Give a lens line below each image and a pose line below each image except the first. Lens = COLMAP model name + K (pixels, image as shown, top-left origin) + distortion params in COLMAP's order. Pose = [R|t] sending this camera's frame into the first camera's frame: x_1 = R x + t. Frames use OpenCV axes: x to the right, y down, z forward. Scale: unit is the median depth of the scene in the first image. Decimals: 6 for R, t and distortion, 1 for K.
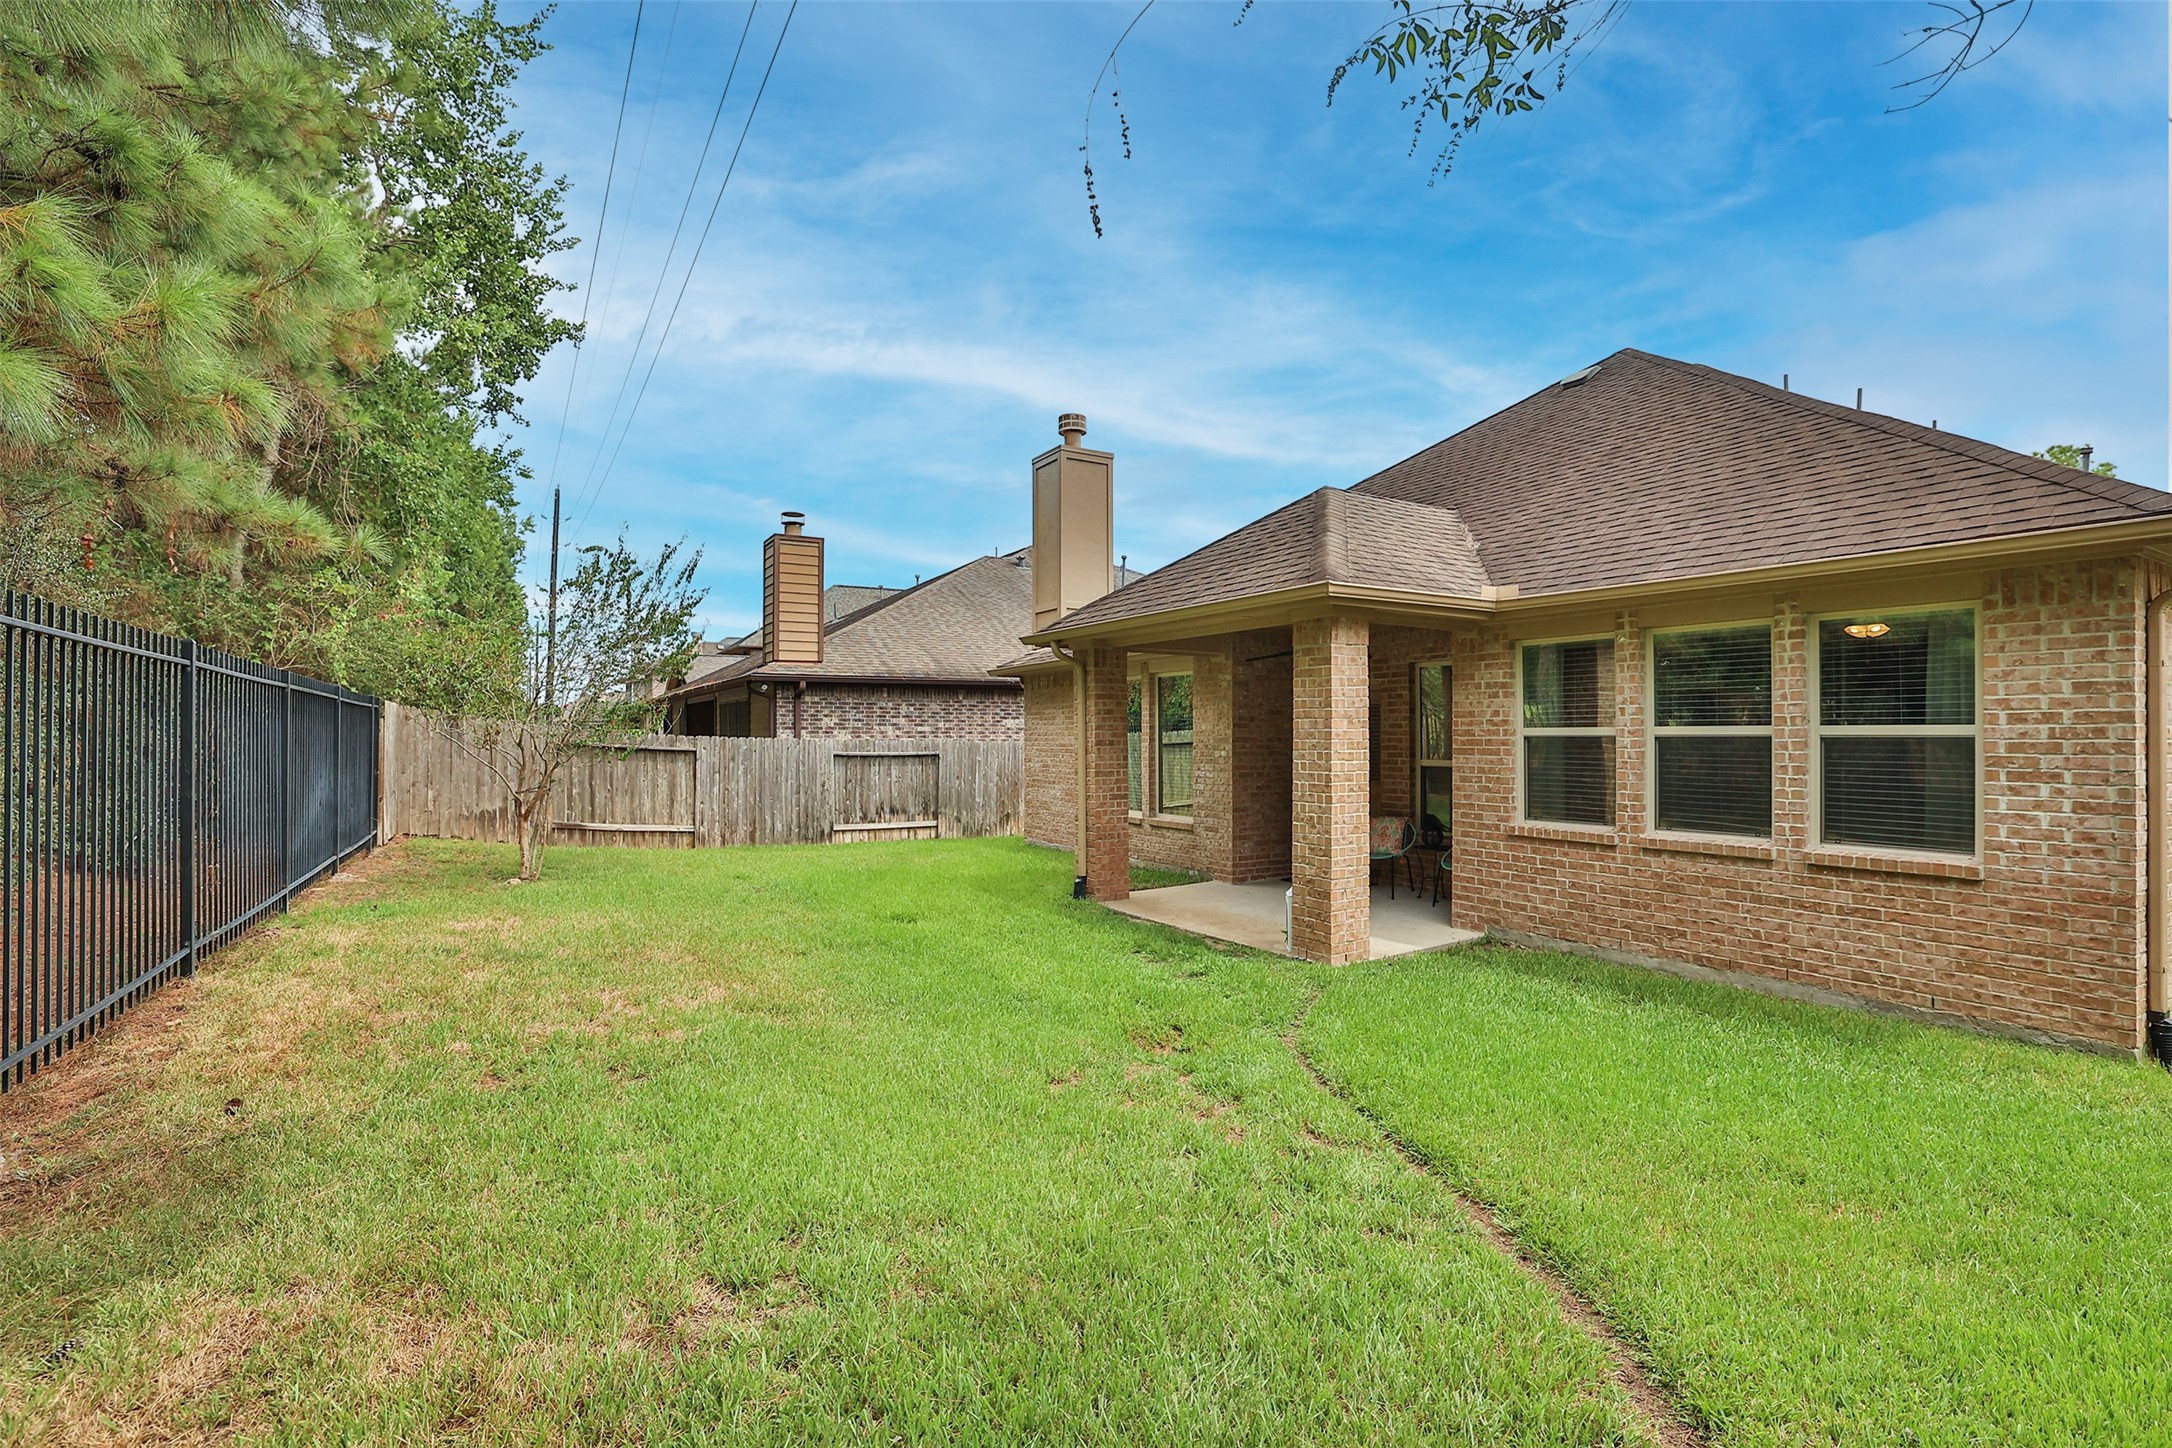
lens RADIAL K [[913.0, 0, 1080.9], [0, 913.0, 728.3], [0, 0, 1]] dist [0.000429, 0.000246]
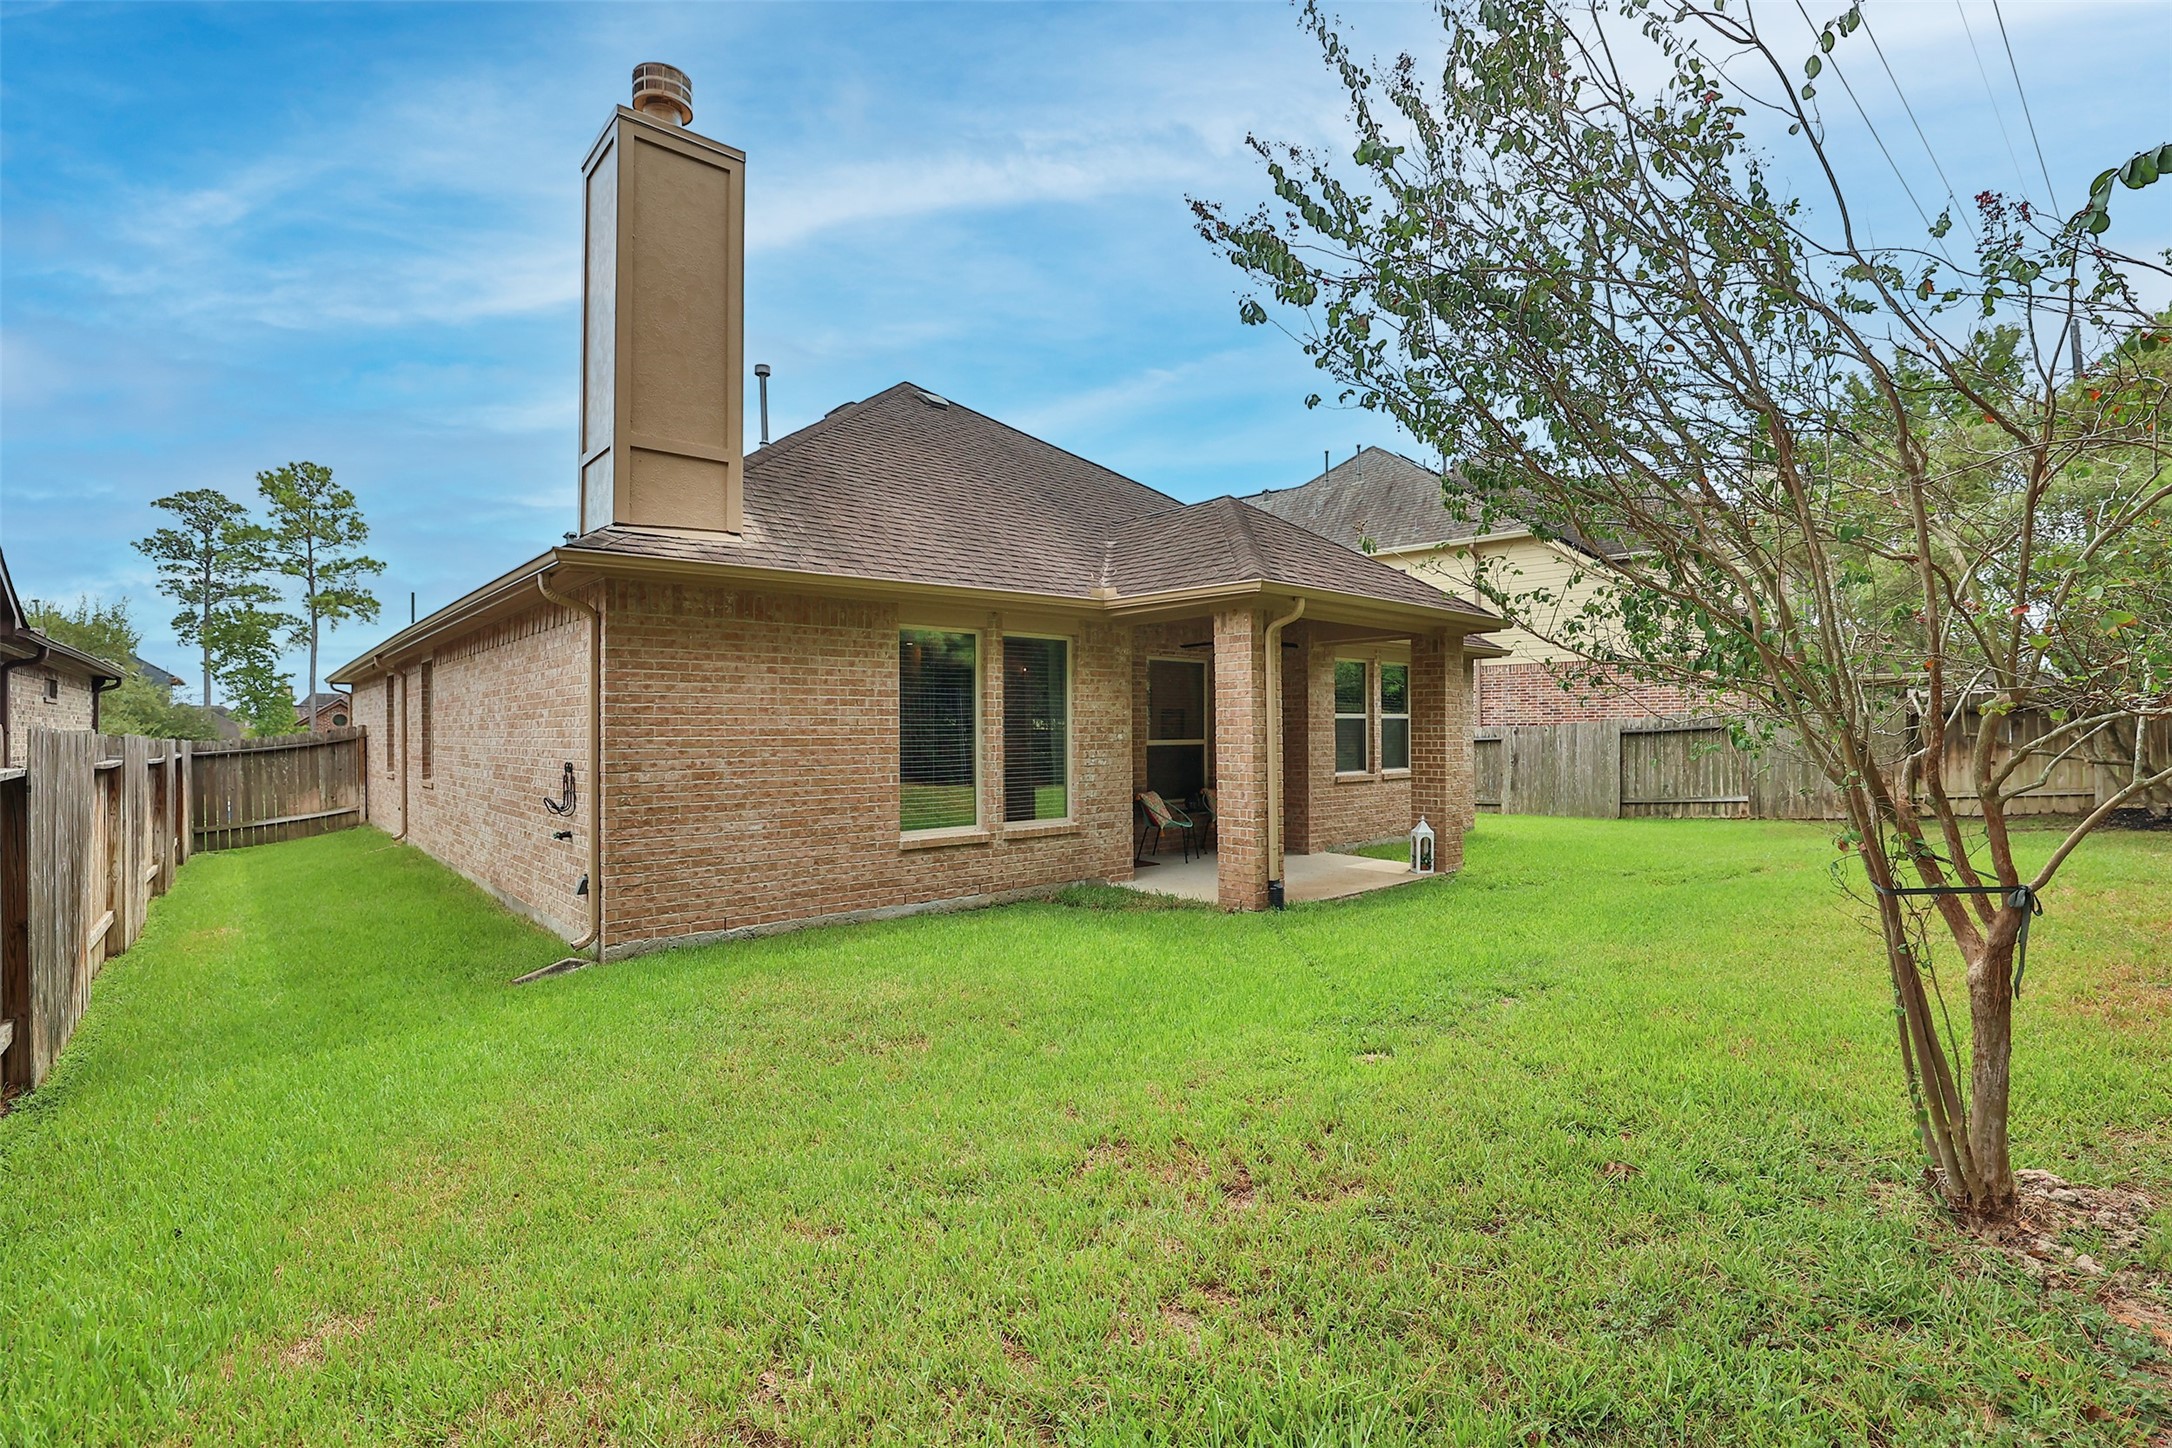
lens RADIAL K [[913.0, 0, 1093.9], [0, 913.0, 720.7], [0, 0, 1]] dist [0.000429, 0.000246]
pose [[-0.108624, 0.008155, 0.994050, -1.254278], [-0.001623, 0.999964, -0.008381, 0.032944], [-0.994082, -0.002524, -0.108606, 1.928455]]
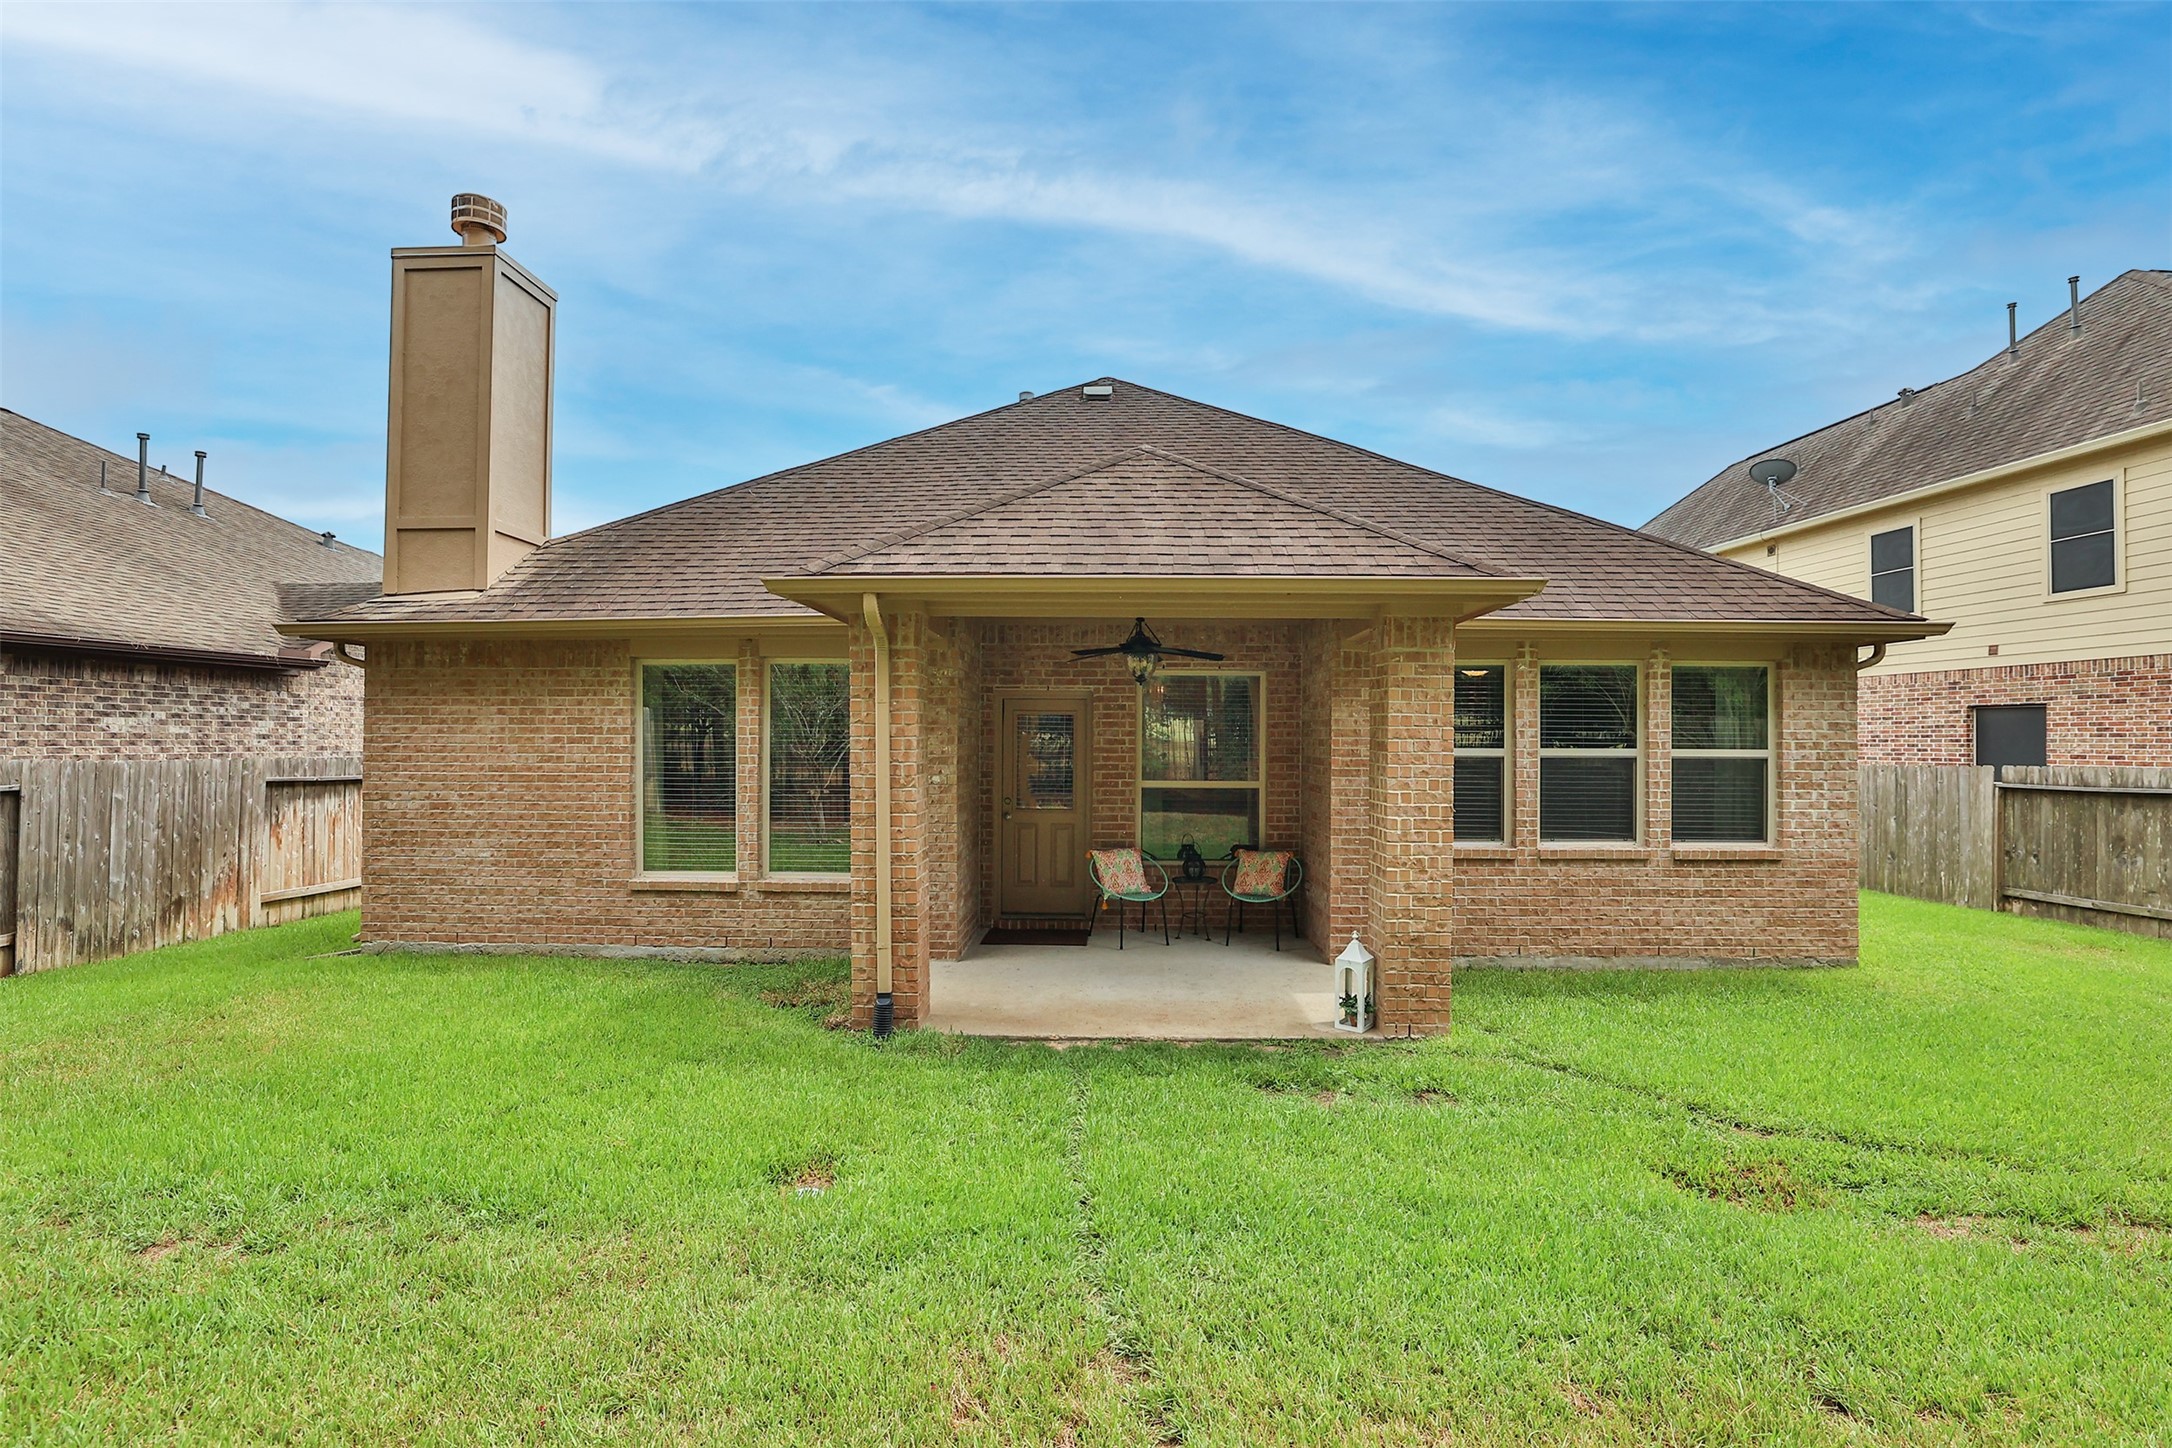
lens RADIAL K [[913.0, 0, 1087.5], [0, 913.0, 737.5], [0, 0, 1]] dist [0.000429, 0.000246]
pose [[0.580464, 0.011463, 0.814205, -0.645140], [-0.010149, 0.999925, -0.006842, -0.002323], [-0.814223, -0.004292, 0.580537, 0.865996]]
